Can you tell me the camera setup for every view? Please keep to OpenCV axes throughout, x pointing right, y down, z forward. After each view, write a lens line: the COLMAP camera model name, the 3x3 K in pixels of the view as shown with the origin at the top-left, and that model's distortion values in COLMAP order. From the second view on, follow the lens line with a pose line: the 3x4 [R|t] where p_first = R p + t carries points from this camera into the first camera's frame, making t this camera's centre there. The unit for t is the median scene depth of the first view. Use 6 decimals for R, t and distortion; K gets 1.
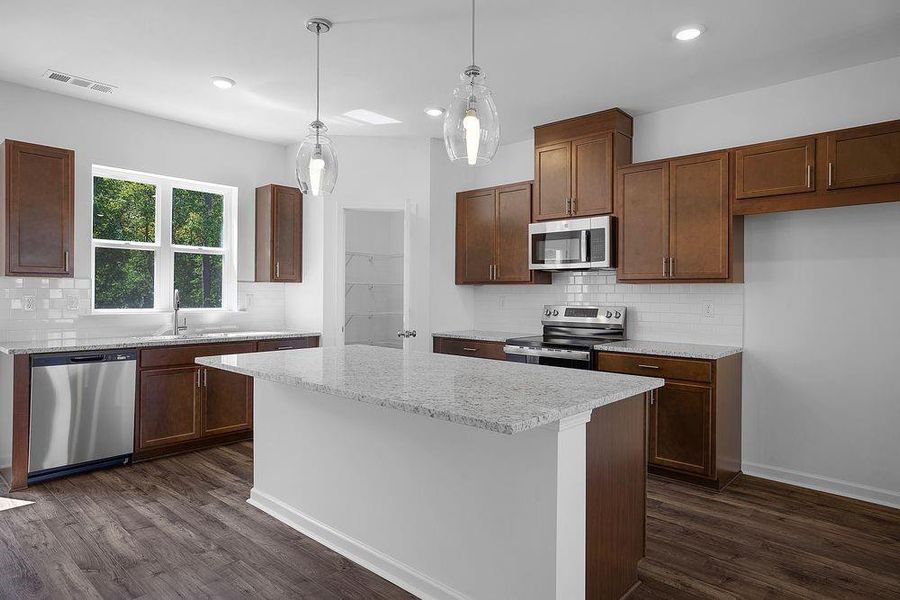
lens RADIAL K [[538.8, 0, 446.5], [0, 538.8, 300.1], [0, 0, 1]] dist [-0.001718, 0.003094]
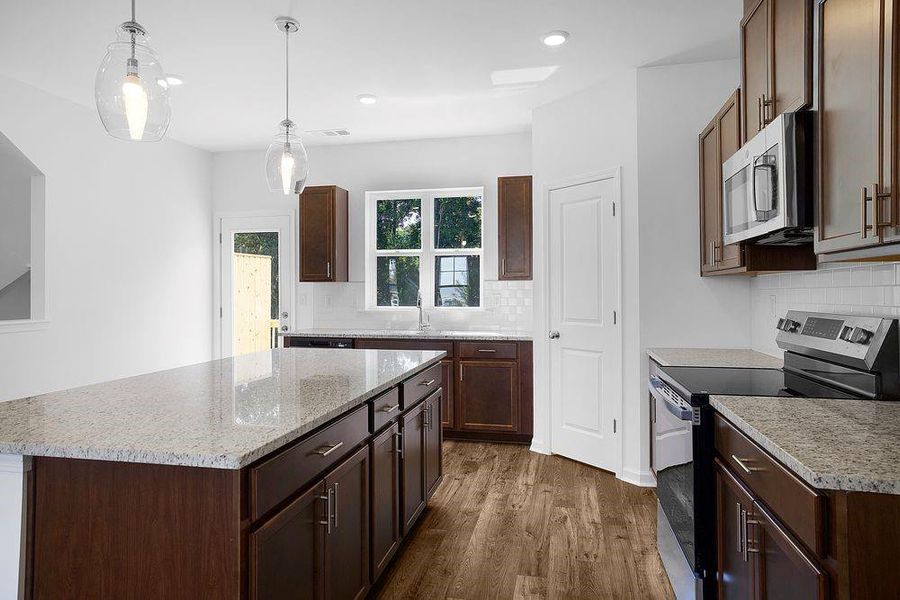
lens RADIAL K [[538.8, 0, 448.0], [0, 538.8, 285.3], [0, 0, 1]] dist [-0.001718, 0.003094]
pose [[0.504339, -0.018976, -0.863297, 0.488615], [-0.002984, 0.999714, -0.023718, -0.002180], [0.863500, 0.014538, 0.504139, 0.486247]]
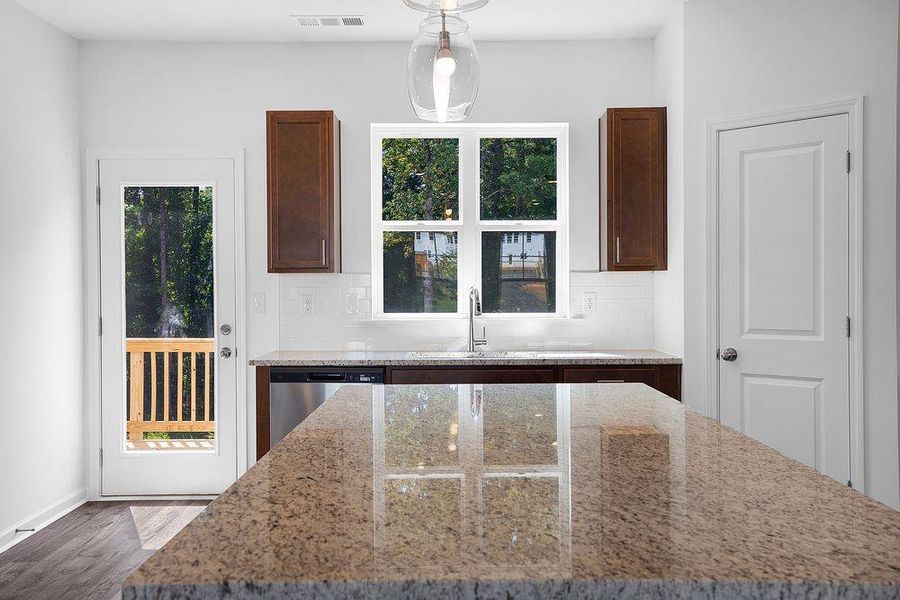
lens RADIAL K [[842.4, 0, 450.3], [0, 842.4, 299.8], [0, 0, 1]] dist [0.033656, 0.000000]
pose [[0.667485, -0.001568, -0.744622, 0.283157], [0.001692, 0.999998, -0.000589, -0.000778], [0.744621, -0.000867, 0.667486, 0.258683]]
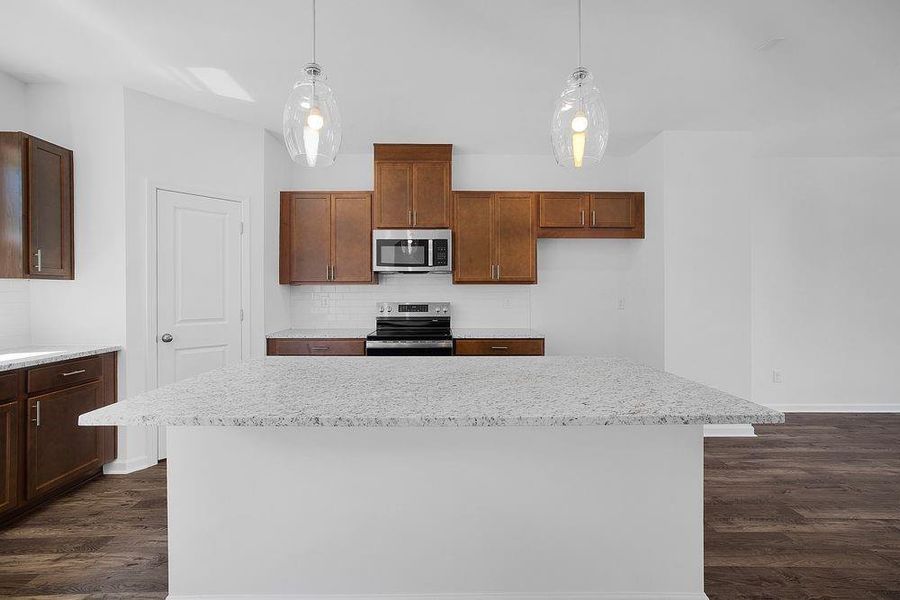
lens RADIAL K [[402.9, 0, 445.9], [0, 402.9, 294.9], [0, 0, 1]] dist [0.002012, 0.000975]
pose [[0.729166, -0.010920, 0.684250, -0.313394], [0.015113, 0.999886, -0.000148, -0.005307], [-0.684170, 0.010449, 0.729248, 0.298945]]
